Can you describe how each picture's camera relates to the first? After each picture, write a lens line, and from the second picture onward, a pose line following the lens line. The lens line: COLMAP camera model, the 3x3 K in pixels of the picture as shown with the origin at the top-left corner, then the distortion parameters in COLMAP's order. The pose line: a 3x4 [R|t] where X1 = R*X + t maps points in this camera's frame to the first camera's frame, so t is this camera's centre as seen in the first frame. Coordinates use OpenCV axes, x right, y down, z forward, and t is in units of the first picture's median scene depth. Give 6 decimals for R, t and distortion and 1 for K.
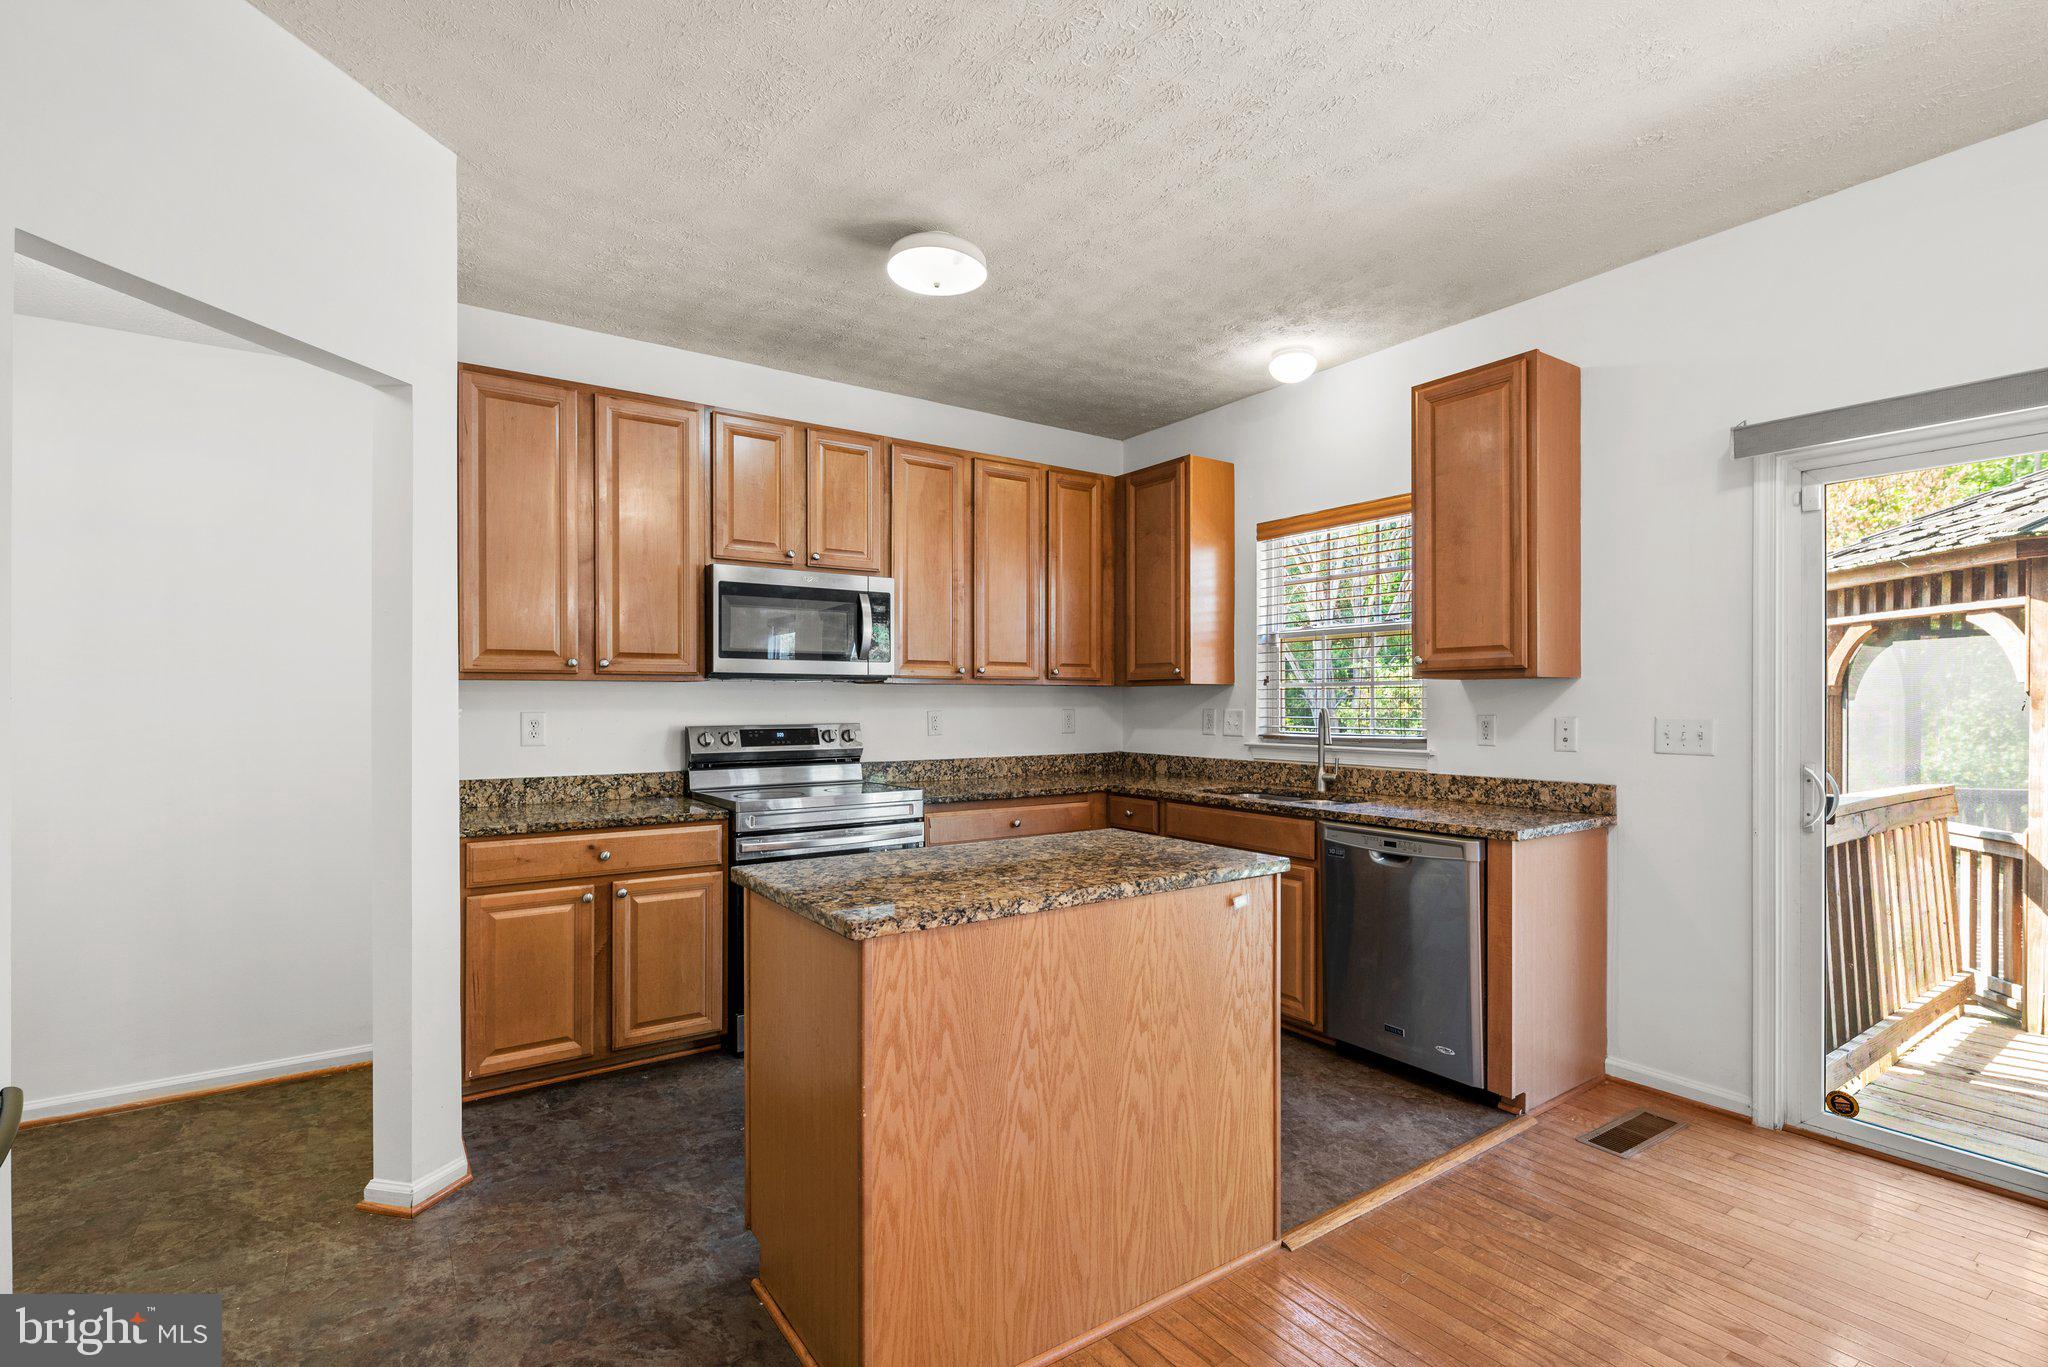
lens RADIAL K [[969.4, 0, 1032.7], [0, 969.4, 697.1], [0, 0, 1]] dist [-0.000241, -0.002034]
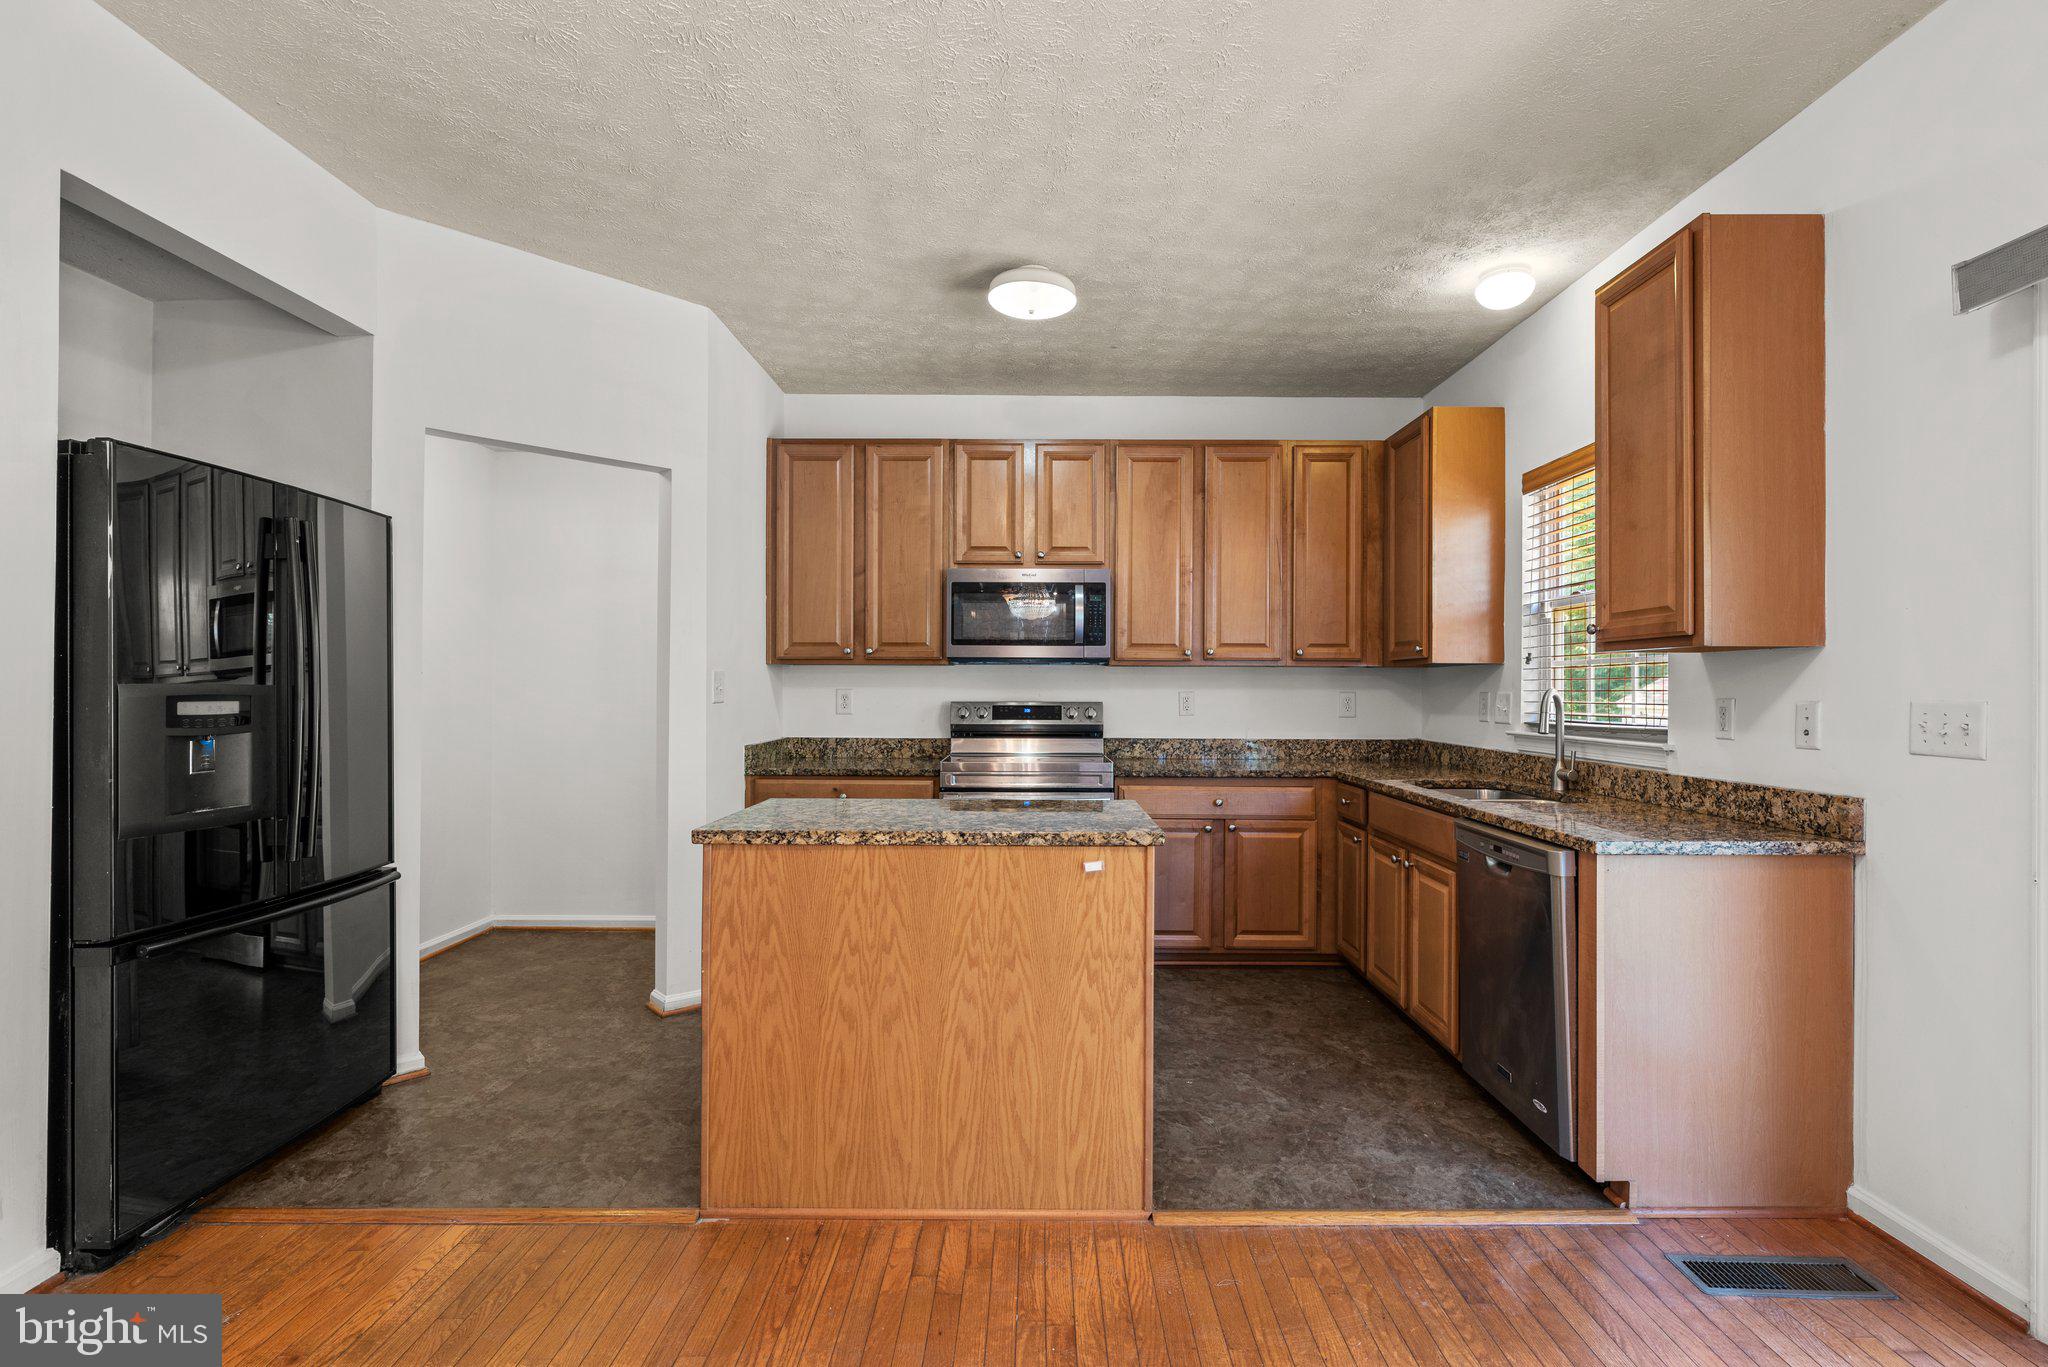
lens RADIAL K [[969.4, 0, 1031.0], [0, 969.4, 680.5], [0, 0, 1]] dist [-0.000241, -0.002034]
pose [[0.808273, -0.000572, -0.588808, 0.527868], [-0.003310, 0.999979, -0.005514, 0.011524], [0.588799, 0.006406, 0.808254, 0.080389]]
